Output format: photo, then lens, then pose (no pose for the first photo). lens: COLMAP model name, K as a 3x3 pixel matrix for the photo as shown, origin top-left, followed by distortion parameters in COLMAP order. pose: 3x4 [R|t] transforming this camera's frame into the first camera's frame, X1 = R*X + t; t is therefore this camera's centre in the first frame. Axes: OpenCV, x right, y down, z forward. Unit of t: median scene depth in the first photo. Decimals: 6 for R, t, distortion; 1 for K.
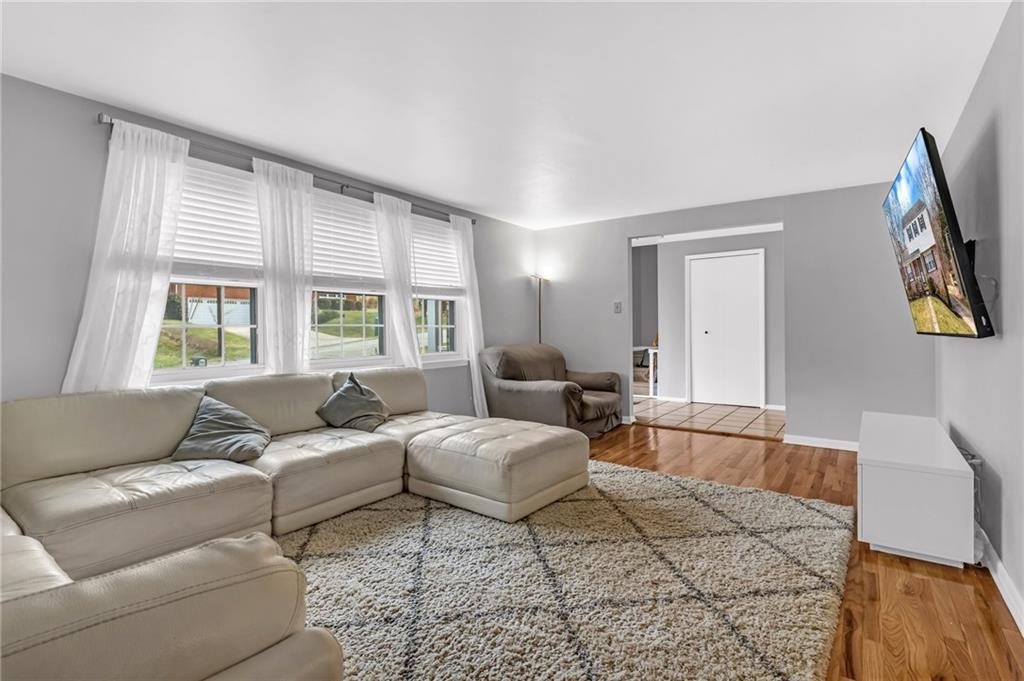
lens RADIAL K [[472.6, 0, 512.0], [0, 472.6, 340.5], [0, 0, 1]] dist [0.000751, 0.000061]
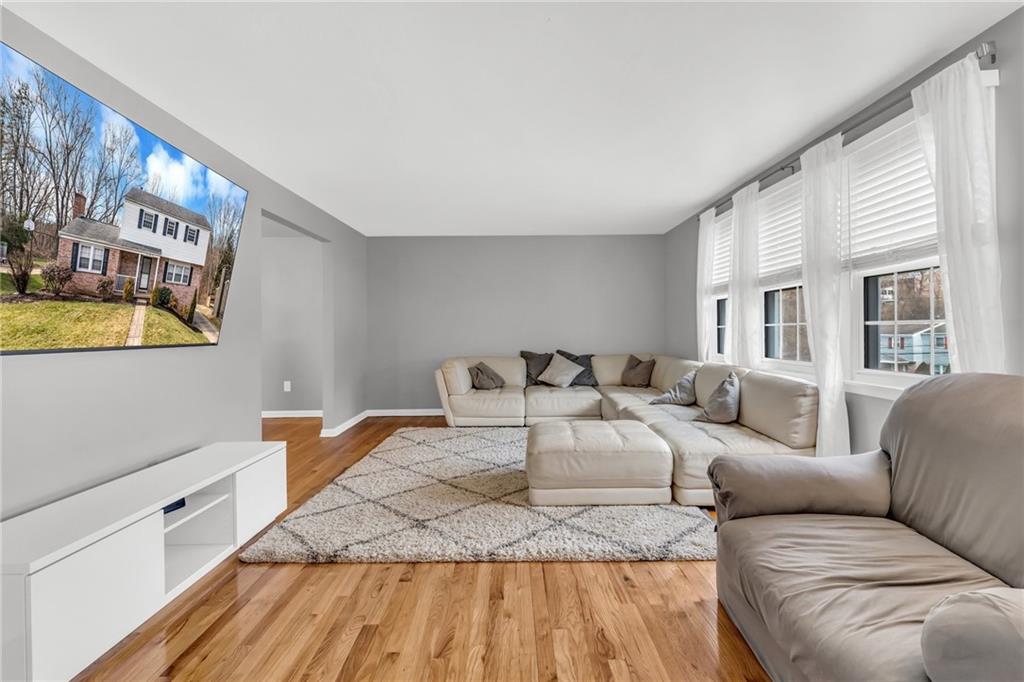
lens RADIAL K [[472.6, 0, 512.0], [0, 472.6, 341.0], [0, 0, 1]] dist [0.000751, 0.000061]
pose [[-0.809250, 0.040291, -0.586082, 0.566402], [0.011365, 0.998532, 0.052954, -0.047044], [0.587355, 0.036192, -0.808520, 1.362987]]
